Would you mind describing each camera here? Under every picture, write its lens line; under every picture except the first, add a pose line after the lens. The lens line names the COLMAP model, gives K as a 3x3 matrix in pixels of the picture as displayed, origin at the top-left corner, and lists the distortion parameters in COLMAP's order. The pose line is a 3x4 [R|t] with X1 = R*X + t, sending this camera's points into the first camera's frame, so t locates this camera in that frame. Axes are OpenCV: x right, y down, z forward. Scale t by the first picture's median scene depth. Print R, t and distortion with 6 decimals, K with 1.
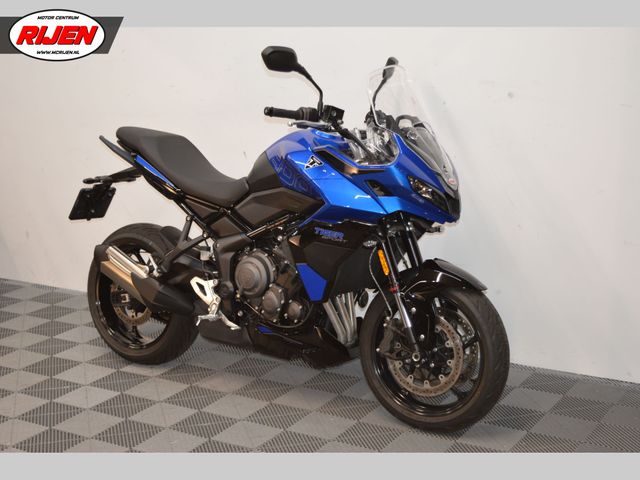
lens RADIAL K [[1022.2, 0, 320.0], [0, 1022.2, 240.0], [0, 0, 1]] dist [-0.001697, -0.007548]
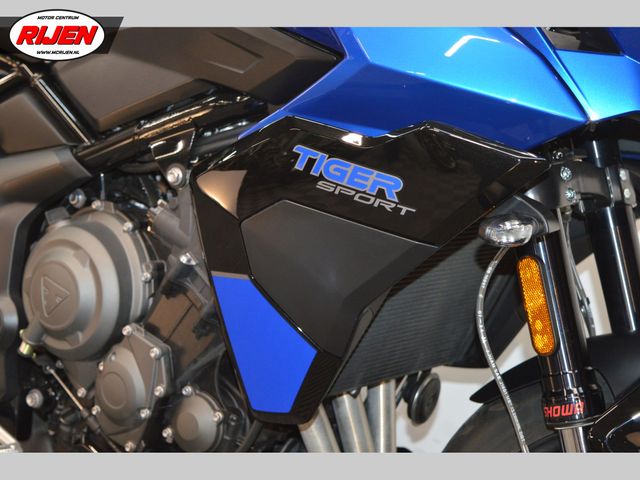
lens RADIAL K [[1328.0, 0, 320.0], [0, 1328.0, 240.0], [0, 0, 1]] dist [-0.037727, -0.075991]
pose [[0.993368, 0.114709, 0.007870, 0.001316], [-0.114875, 0.993054, 0.025453, 0.002261], [-0.004895, -0.026188, 0.999645, 0.612693]]
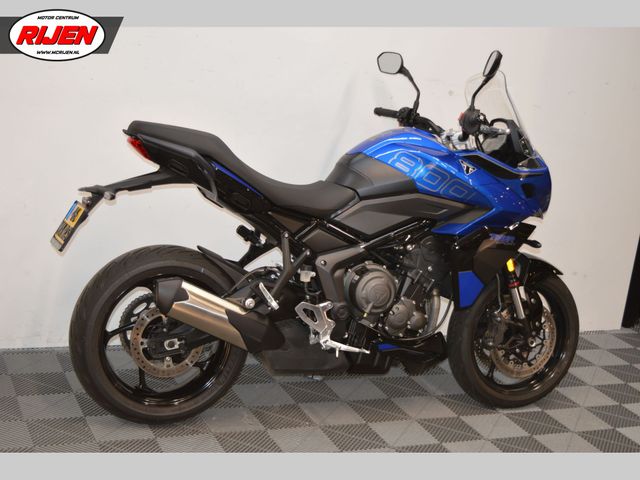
lens RADIAL K [[1022.2, 0, 320.0], [0, 1022.2, 240.0], [0, 0, 1]] dist [-0.001697, -0.007548]
pose [[0.579085, -0.100953, 0.808992, -0.843247], [0.050378, 0.994838, 0.088084, -0.094977], [-0.813709, -0.010253, 0.581182, 0.515221]]
